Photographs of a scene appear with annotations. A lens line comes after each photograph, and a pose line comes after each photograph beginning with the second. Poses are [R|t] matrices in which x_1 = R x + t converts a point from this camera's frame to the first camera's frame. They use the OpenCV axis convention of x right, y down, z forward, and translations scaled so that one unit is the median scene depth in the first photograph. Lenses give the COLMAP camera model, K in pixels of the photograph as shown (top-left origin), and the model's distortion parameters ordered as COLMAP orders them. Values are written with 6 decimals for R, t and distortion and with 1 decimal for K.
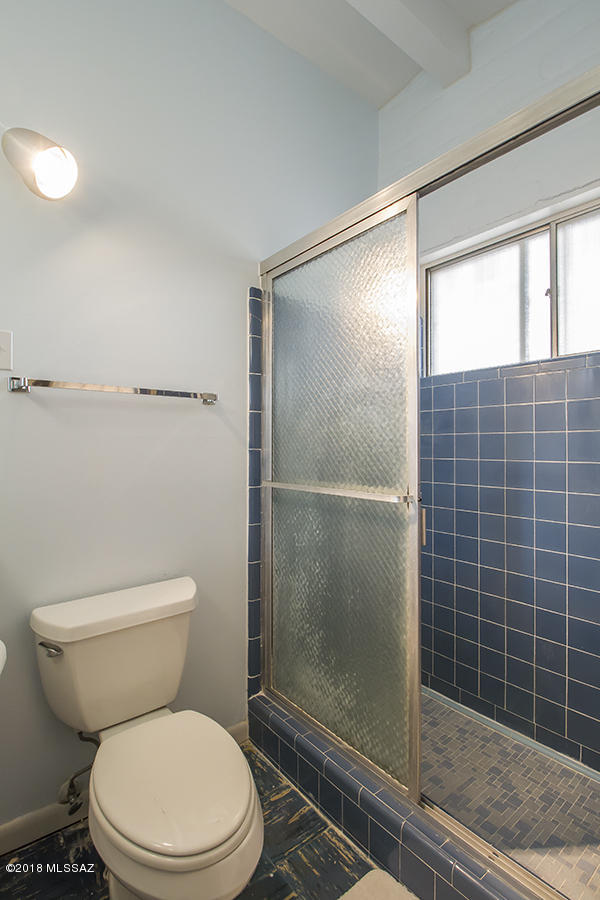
lens RADIAL K [[435.9, 0, 295.6], [0, 435.9, 446.0], [0, 0, 1]] dist [0.010807, -0.018730]
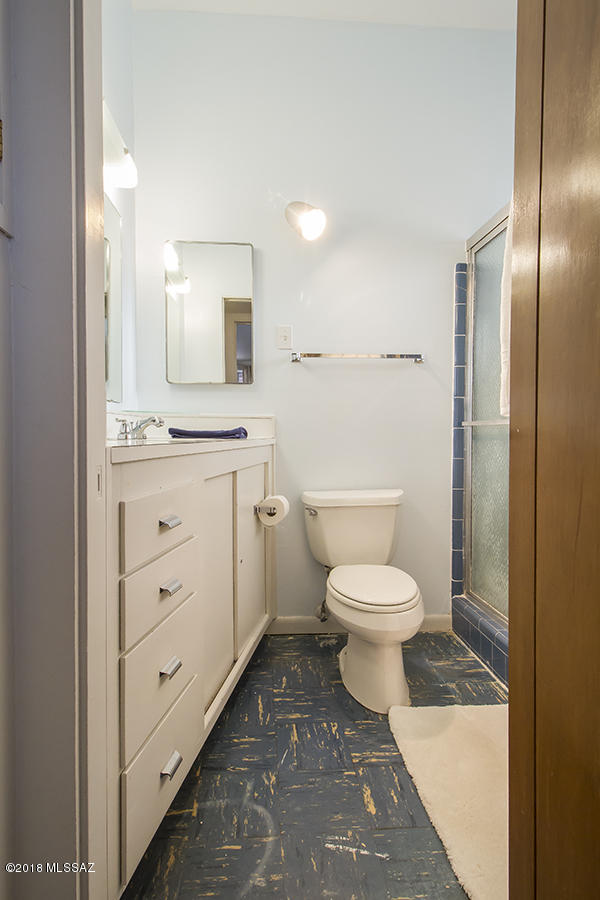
lens RADIAL K [[510.3, 0, 298.4], [0, 510.3, 430.0], [0, 0, 1]] dist [0.101236, 0.000072]
pose [[0.840535, 0.011848, -0.541628, 0.323016], [0.000012, 0.999760, 0.021888, 0.069763], [0.541757, -0.018404, 0.840334, -0.477457]]
